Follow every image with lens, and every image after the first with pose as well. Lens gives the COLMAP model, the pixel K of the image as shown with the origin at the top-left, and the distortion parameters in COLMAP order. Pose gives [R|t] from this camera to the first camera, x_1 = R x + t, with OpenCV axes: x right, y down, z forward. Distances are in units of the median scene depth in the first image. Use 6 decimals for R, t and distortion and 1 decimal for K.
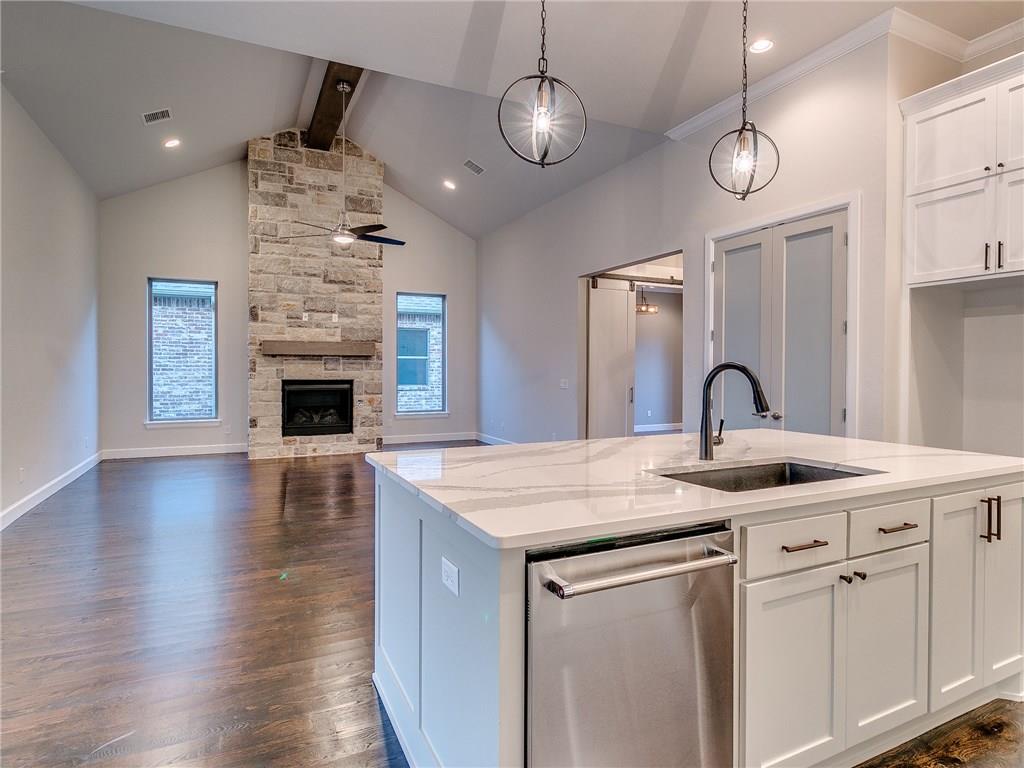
lens RADIAL K [[555.9, 0, 523.3], [0, 555.9, 367.3], [0, 0, 1]] dist [-0.001252, 0.002247]
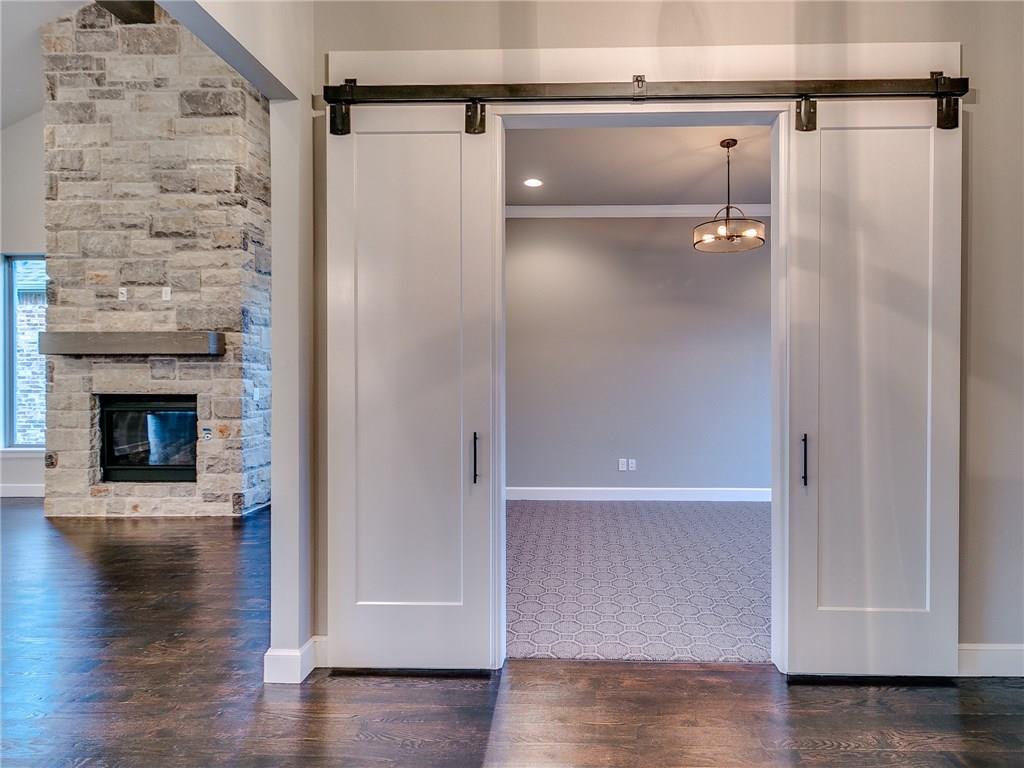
lens RADIAL K [[555.9, 0, 611.3], [0, 555.9, 376.5], [0, 0, 1]] dist [-0.001252, 0.002247]
pose [[0.877287, -0.001220, -0.479965, 0.397070], [-0.000834, 0.999991, -0.004066, 0.004787], [0.479966, 0.003967, 0.877278, 0.718991]]
